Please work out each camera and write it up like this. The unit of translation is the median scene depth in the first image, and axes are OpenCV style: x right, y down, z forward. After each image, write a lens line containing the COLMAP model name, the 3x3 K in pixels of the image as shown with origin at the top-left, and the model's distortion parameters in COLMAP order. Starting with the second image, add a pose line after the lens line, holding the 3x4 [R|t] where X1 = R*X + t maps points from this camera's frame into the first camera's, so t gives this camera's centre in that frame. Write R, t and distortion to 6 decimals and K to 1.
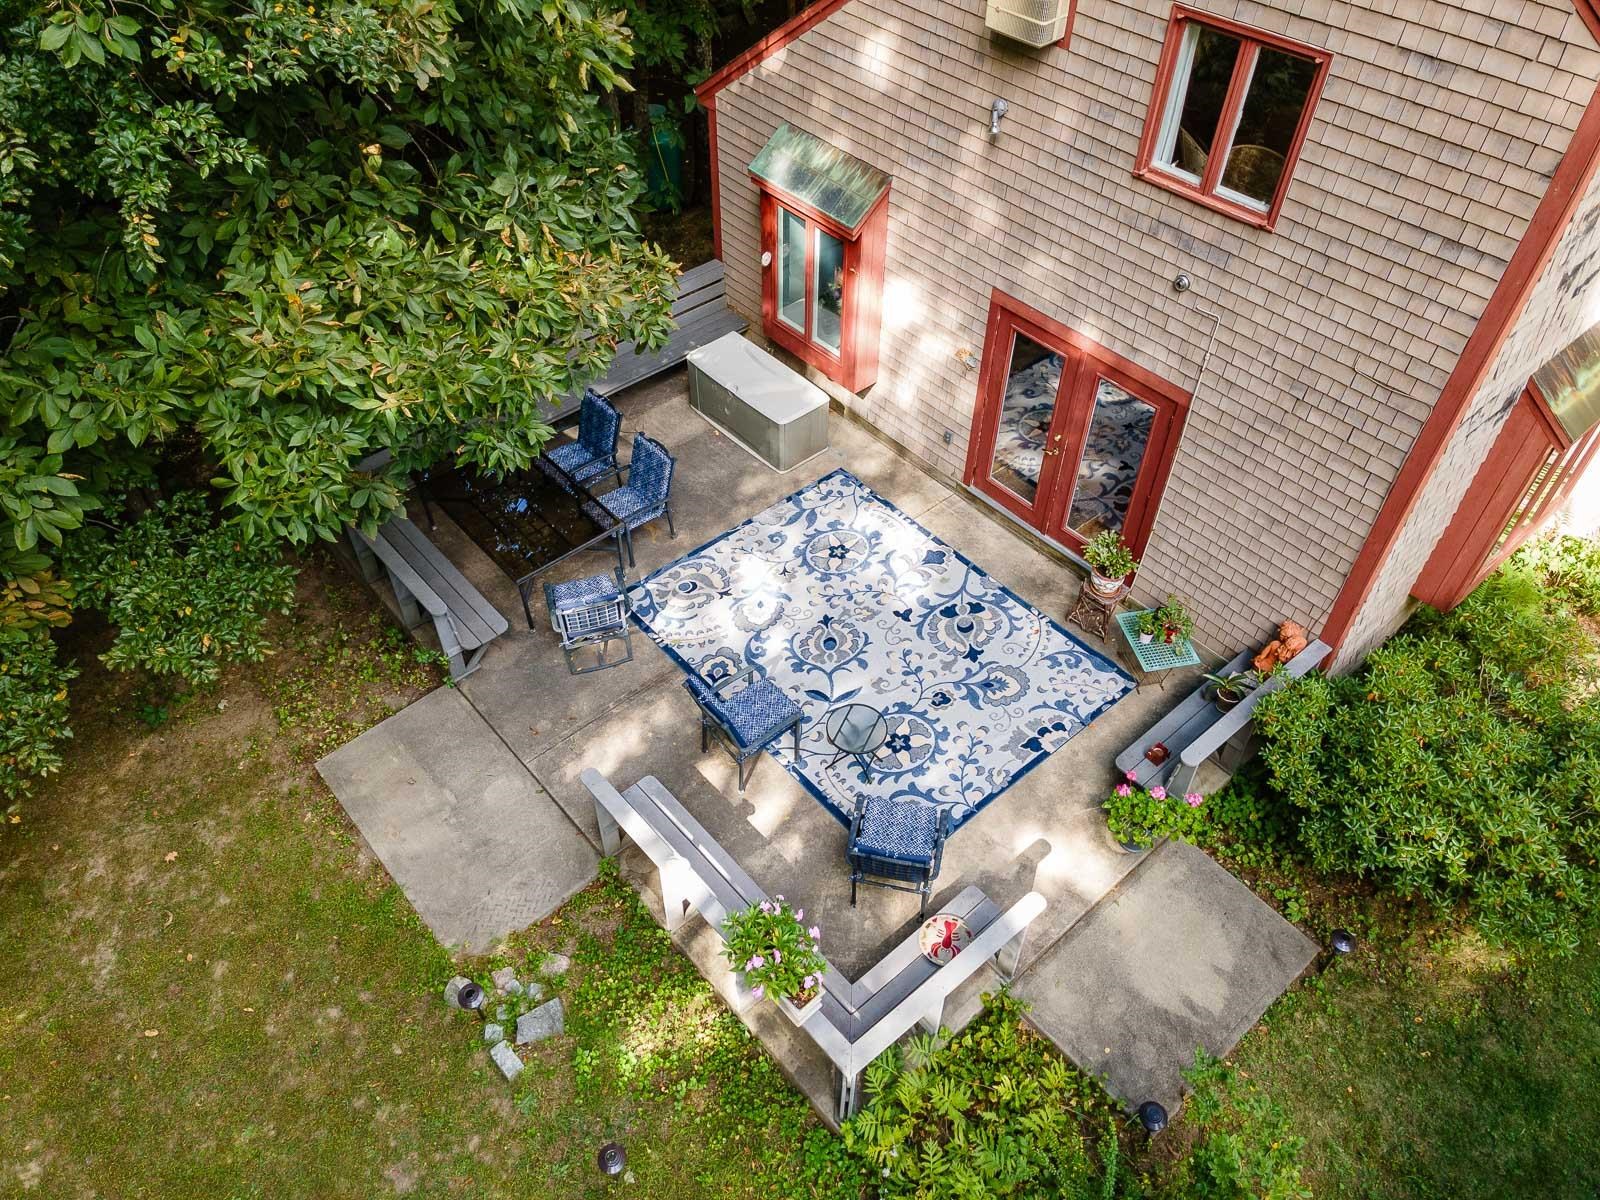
lens RADIAL K [[1148.9, 0, 799.9], [0, 1148.9, 590.1], [0, 0, 1]] dist [0.033453, 0.021760]
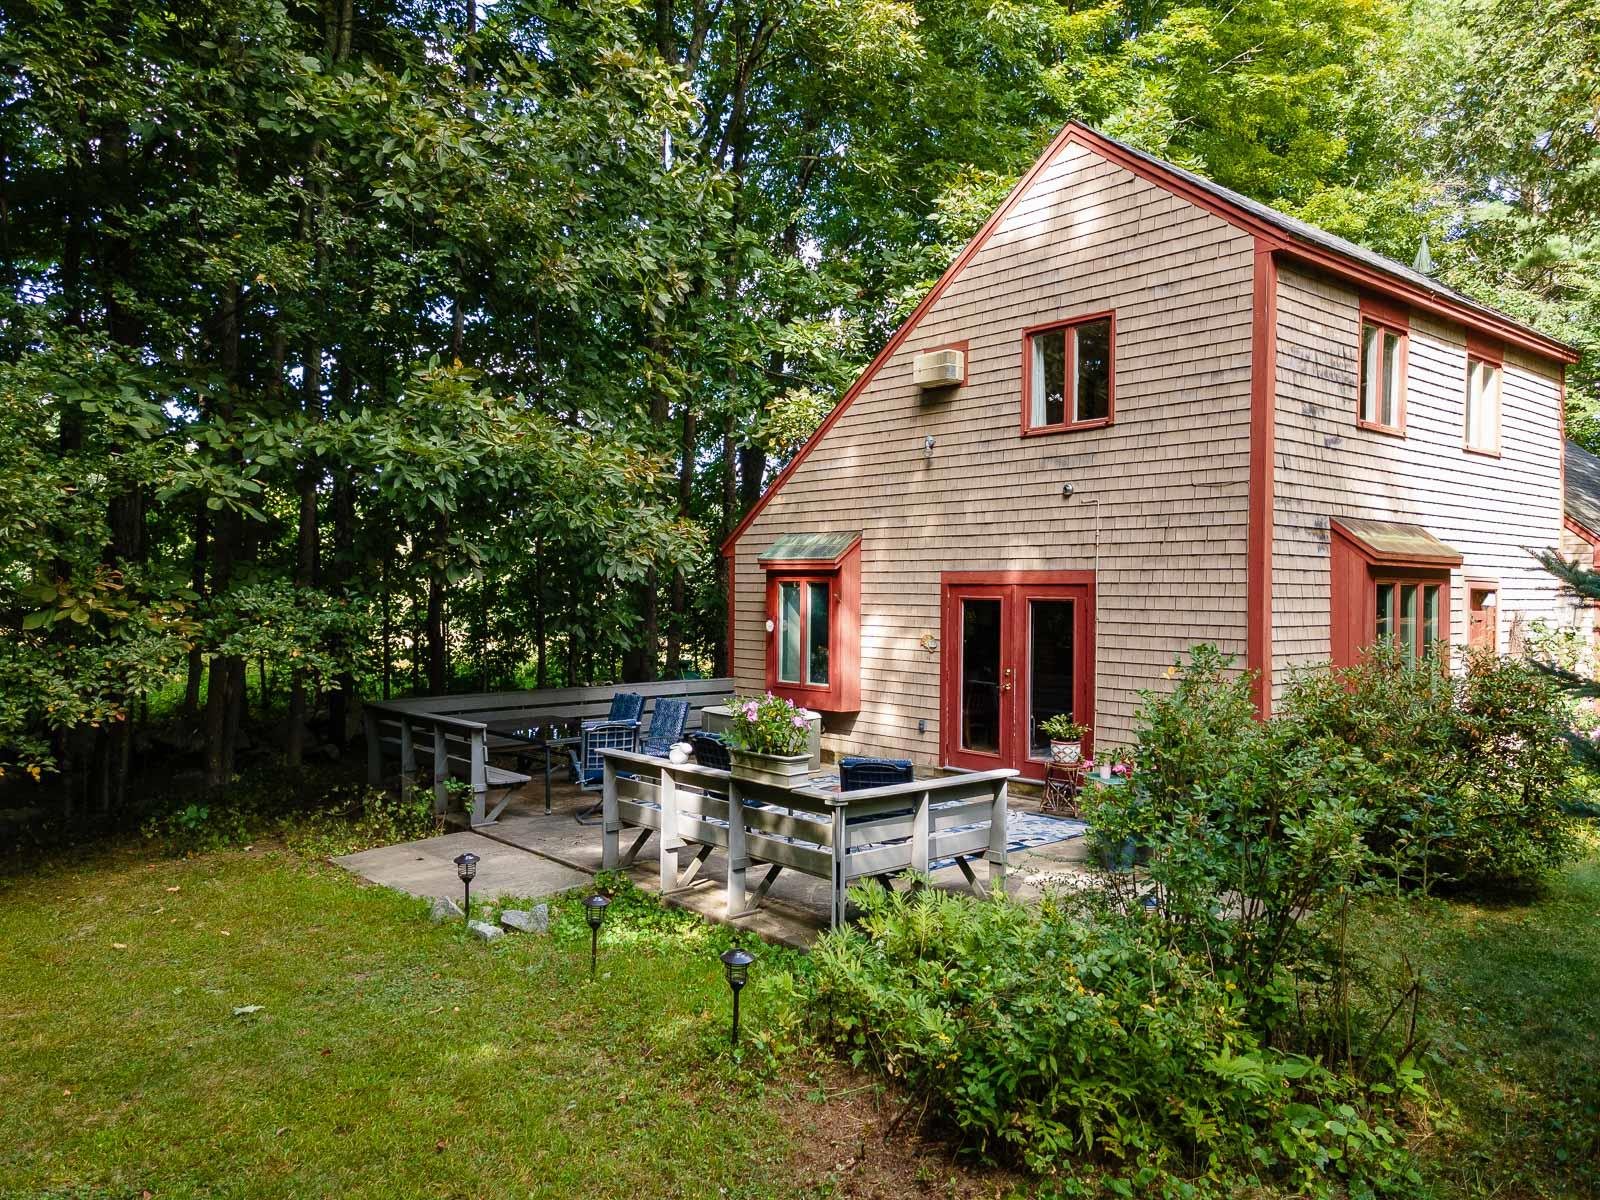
lens RADIAL K [[1148.9, 0, 793.9], [0, 1148.9, 588.4], [0, 0, 1]] dist [0.033453, 0.021760]
pose [[0.999979, 0.001232, -0.006351, 0.008052], [-0.005403, 0.699033, -0.715069, 0.840517], [0.003559, 0.715089, 0.699025, 0.113132]]
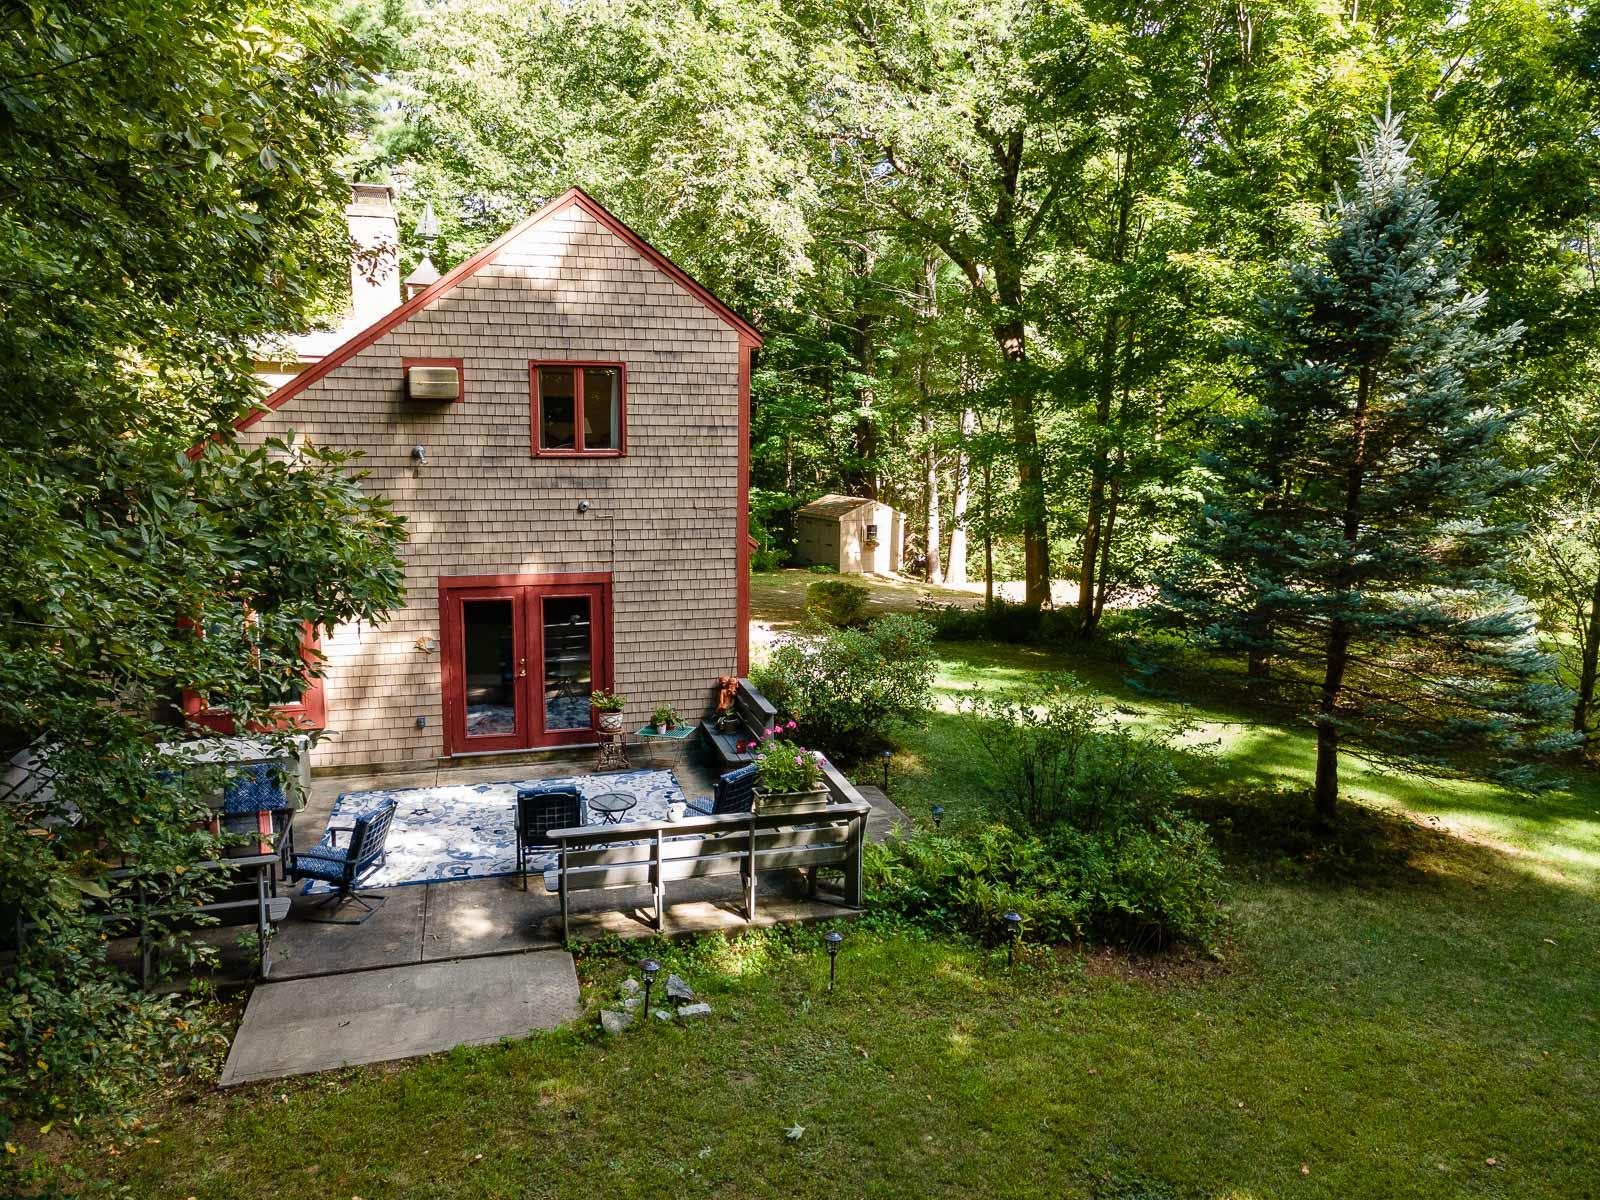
lens RADIAL K [[1148.9, 0, 796.3], [0, 1148.9, 606.1], [0, 0, 1]] dist [0.033453, 0.021760]
pose [[0.433169, -0.151568, 0.888477, -1.074534], [0.641432, 0.744355, -0.185743, 0.361428], [-0.633190, 0.650356, 0.419652, 0.202669]]
